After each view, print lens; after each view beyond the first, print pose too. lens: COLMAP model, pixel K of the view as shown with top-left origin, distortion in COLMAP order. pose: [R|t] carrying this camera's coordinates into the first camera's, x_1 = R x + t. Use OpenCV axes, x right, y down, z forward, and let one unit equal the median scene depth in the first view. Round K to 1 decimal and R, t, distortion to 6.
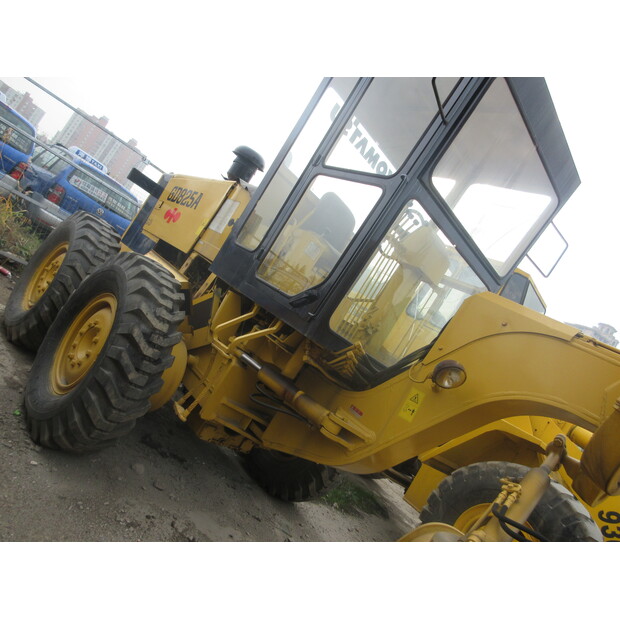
lens RADIAL K [[458.4, 0, 313.8], [0, 458.4, 308.6], [0, 0, 1]] dist [-0.009317, 0.009027]
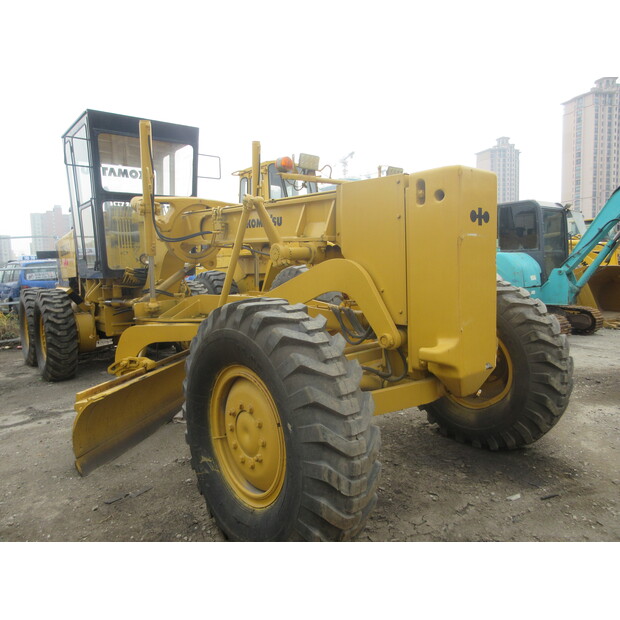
lens RADIAL K [[453.9, 0, 312.7], [0, 453.9, 302.3], [0, 0, 1]] dist [-0.005531, 0.000964]
pose [[0.820432, -0.561313, -0.108715, 0.959198], [0.570128, 0.817474, 0.081795, 0.533854], [0.042959, -0.129089, 0.990702, -1.166870]]
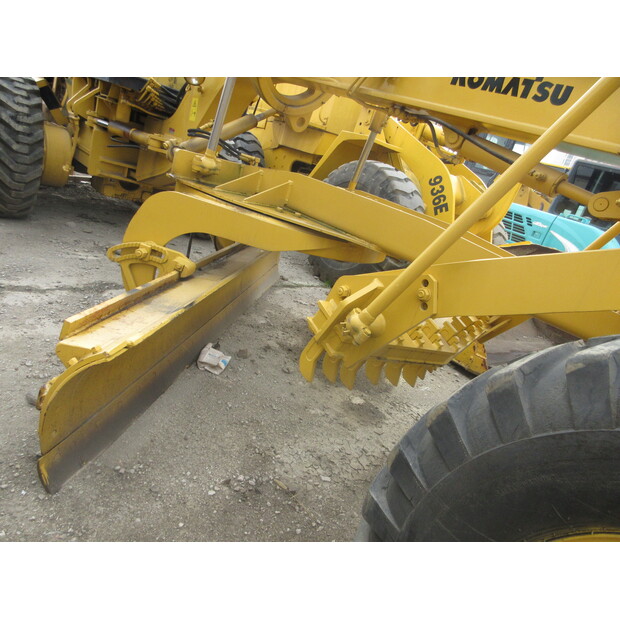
lens RADIAL K [[458.4, 0, 313.8], [0, 458.4, 308.6], [0, 0, 1]] dist [-0.009317, 0.009027]
pose [[0.962091, -0.252454, -0.103186, 0.514967], [0.272666, 0.898381, 0.344332, 0.345029], [0.005772, -0.359414, 0.933160, -0.524858]]
